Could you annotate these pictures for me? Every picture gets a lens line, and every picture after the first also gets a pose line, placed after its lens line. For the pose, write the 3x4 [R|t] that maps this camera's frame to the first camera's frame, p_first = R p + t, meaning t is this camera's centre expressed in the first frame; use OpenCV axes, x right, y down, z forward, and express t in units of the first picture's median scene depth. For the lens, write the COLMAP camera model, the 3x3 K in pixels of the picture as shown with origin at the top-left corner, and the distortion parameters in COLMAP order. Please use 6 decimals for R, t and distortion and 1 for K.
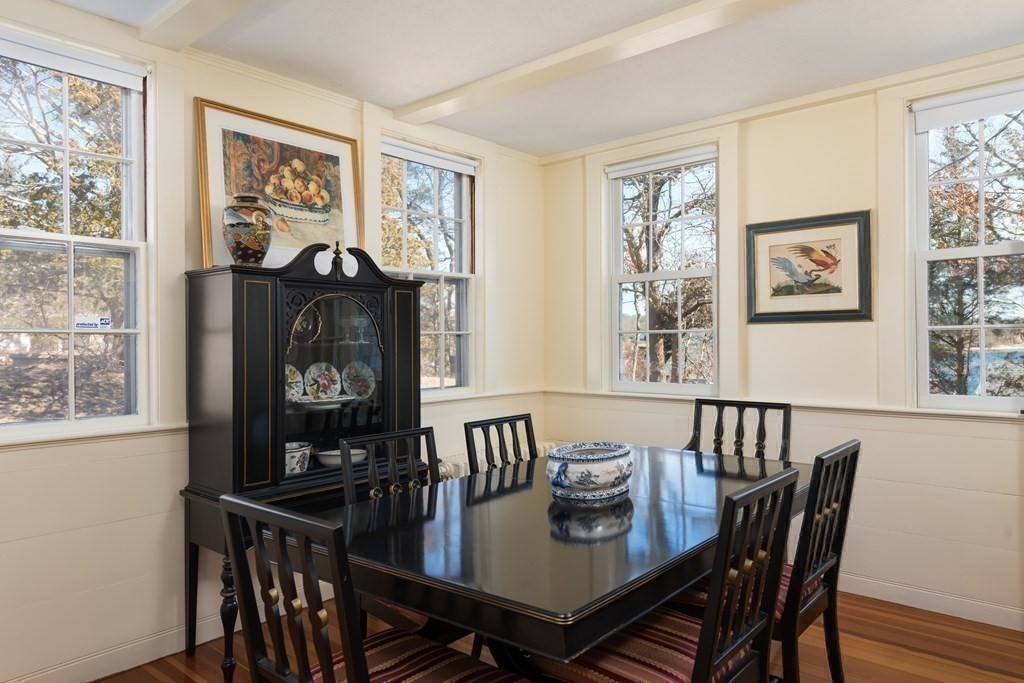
lens RADIAL K [[659.3, 0, 512.0], [0, 659.3, 341.5], [0, 0, 1]] dist [0.003904, -0.036076]
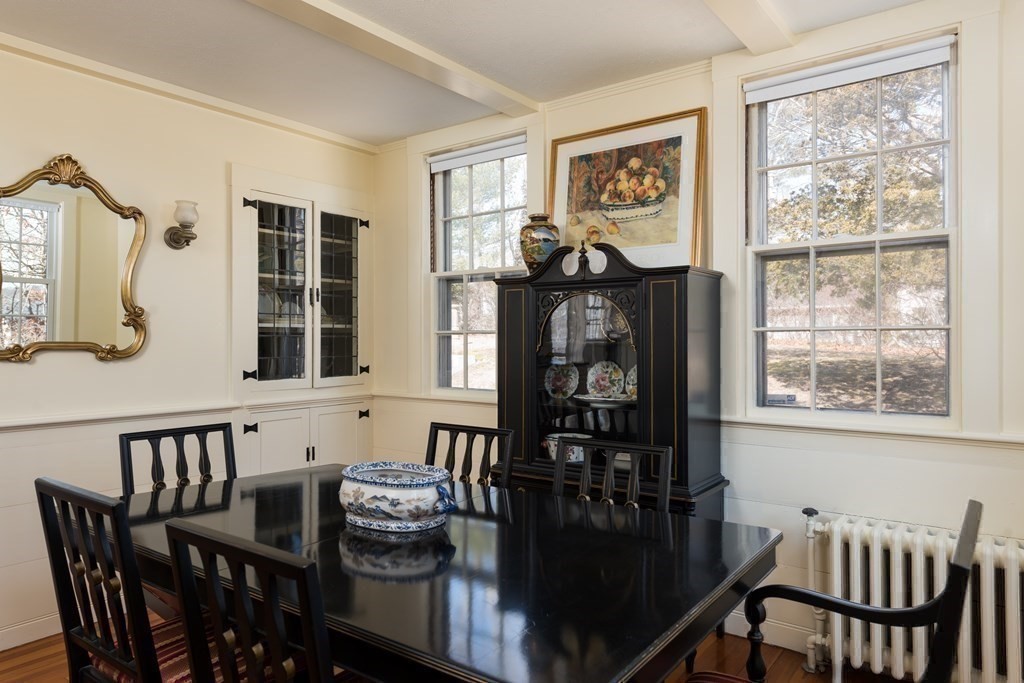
lens RADIAL K [[659.3, 0, 512.0], [0, 659.3, 341.5], [0, 0, 1]] dist [0.003904, -0.036076]
pose [[0.060128, 0.009904, -0.998142, 0.686485], [-0.003354, 0.999947, 0.009720, -0.006937], [0.998185, 0.002764, 0.060158, 0.780426]]
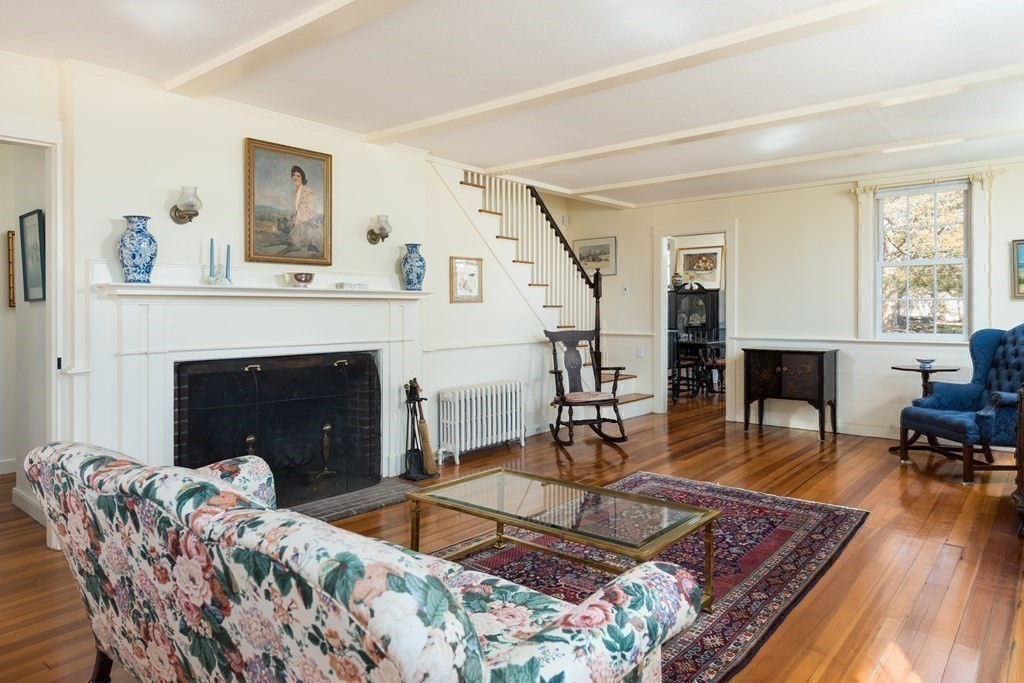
lens RADIAL K [[648.8, 0, 512.0], [0, 648.8, 341.5], [0, 0, 1]] dist [0.001888, -0.000454]
pose [[0.016459, 0.049433, -0.998642, 3.312506], [0.000026, 0.998777, 0.049440, 0.009822], [0.999865, -0.000840, 0.016437, -0.105743]]
